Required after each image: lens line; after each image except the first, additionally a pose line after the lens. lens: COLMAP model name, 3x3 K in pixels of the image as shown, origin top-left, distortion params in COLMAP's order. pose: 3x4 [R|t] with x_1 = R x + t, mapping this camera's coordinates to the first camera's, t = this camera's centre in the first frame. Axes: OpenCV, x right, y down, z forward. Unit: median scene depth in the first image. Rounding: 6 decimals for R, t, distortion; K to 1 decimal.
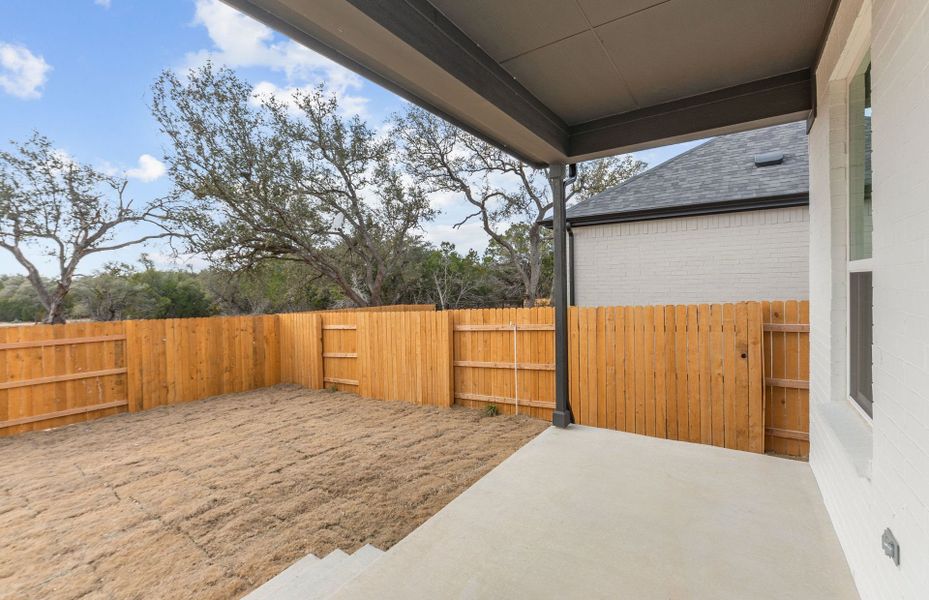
lens RADIAL K [[407.3, 0, 475.2], [0, 407.3, 297.7], [0, 0, 1]] dist [-0.001387, -0.000295]
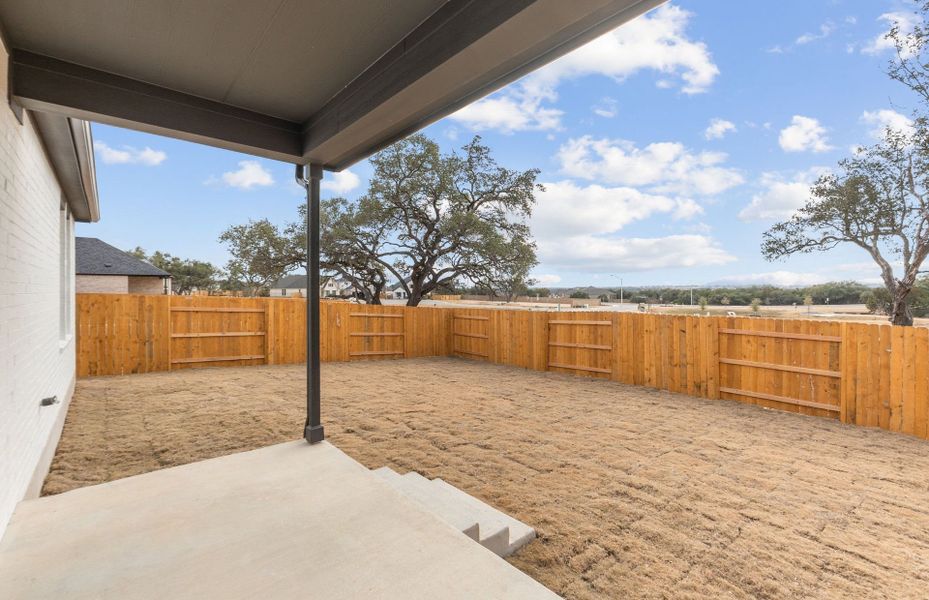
lens RADIAL K [[412.4, 0, 466.3], [0, 412.4, 291.4], [0, 0, 1]] dist [-0.001514, 0.000016]
pose [[-0.255326, 0.018735, -0.966673, 0.385360], [-0.025484, 0.999334, 0.026099, -0.023156], [0.966519, 0.031299, -0.254679, 0.585031]]
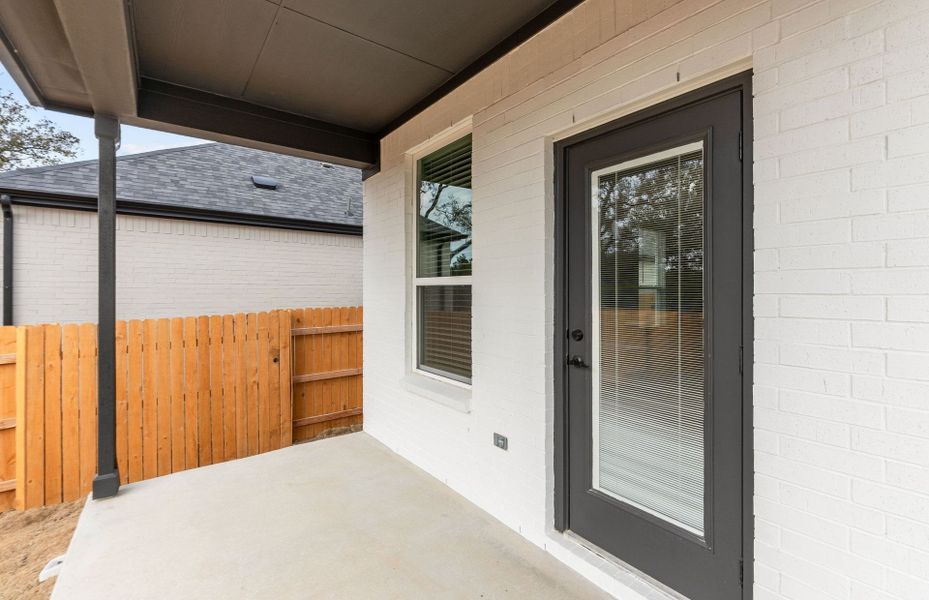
lens RADIAL K [[412.4, 0, 466.3], [0, 412.4, 291.4], [0, 0, 1]] dist [-0.001514, 0.000016]
pose [[0.328524, 0.020550, 0.944272, -0.190612], [0.022544, 0.999308, -0.029591, 0.003628], [-0.944227, 0.031009, 0.327833, 0.141016]]
